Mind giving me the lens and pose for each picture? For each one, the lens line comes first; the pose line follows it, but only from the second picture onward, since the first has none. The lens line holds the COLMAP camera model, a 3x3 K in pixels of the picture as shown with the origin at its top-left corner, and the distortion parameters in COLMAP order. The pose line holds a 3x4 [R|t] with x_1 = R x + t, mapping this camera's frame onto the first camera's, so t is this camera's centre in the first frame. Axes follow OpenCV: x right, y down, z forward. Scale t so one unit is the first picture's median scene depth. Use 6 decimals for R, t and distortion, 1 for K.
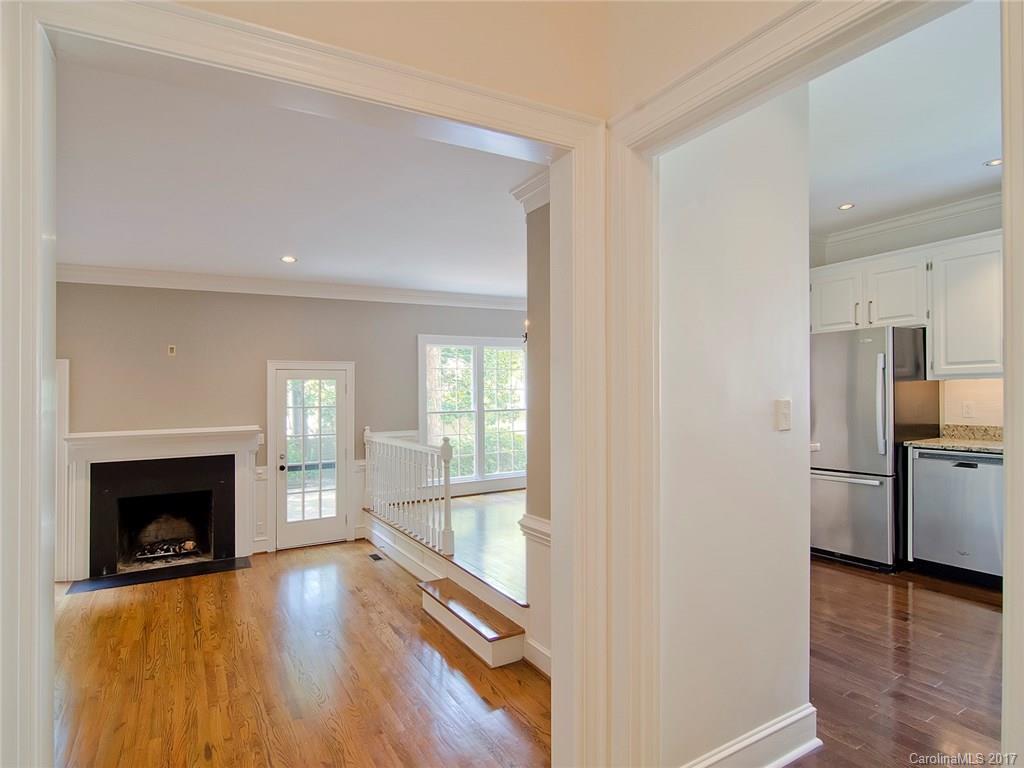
lens RADIAL K [[487.6, 0, 476.9], [0, 487.6, 390.6], [0, 0, 1]] dist [0.001309, -0.000531]
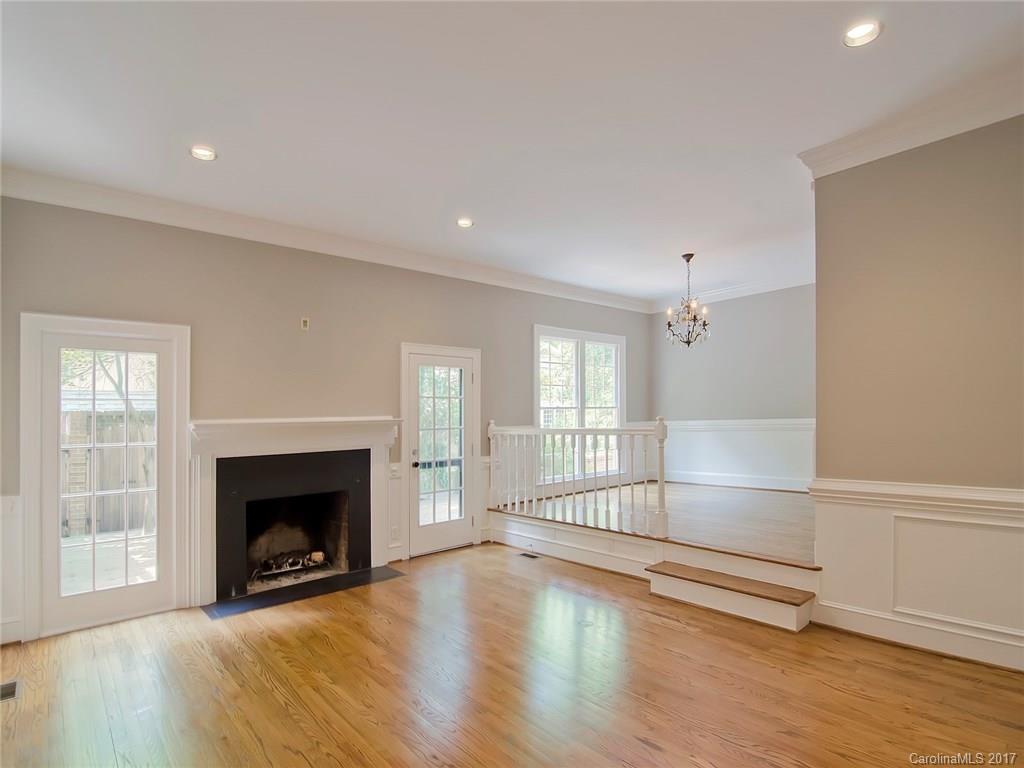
lens RADIAL K [[486.5, 0, 508.6], [0, 486.5, 415.1], [0, 0, 1]] dist [-0.002622, -0.000187]
pose [[0.973448, -0.004693, 0.228858, -0.447229], [0.005643, 0.999978, -0.003499, 0.074435], [-0.228837, 0.004697, 0.973453, 0.100729]]
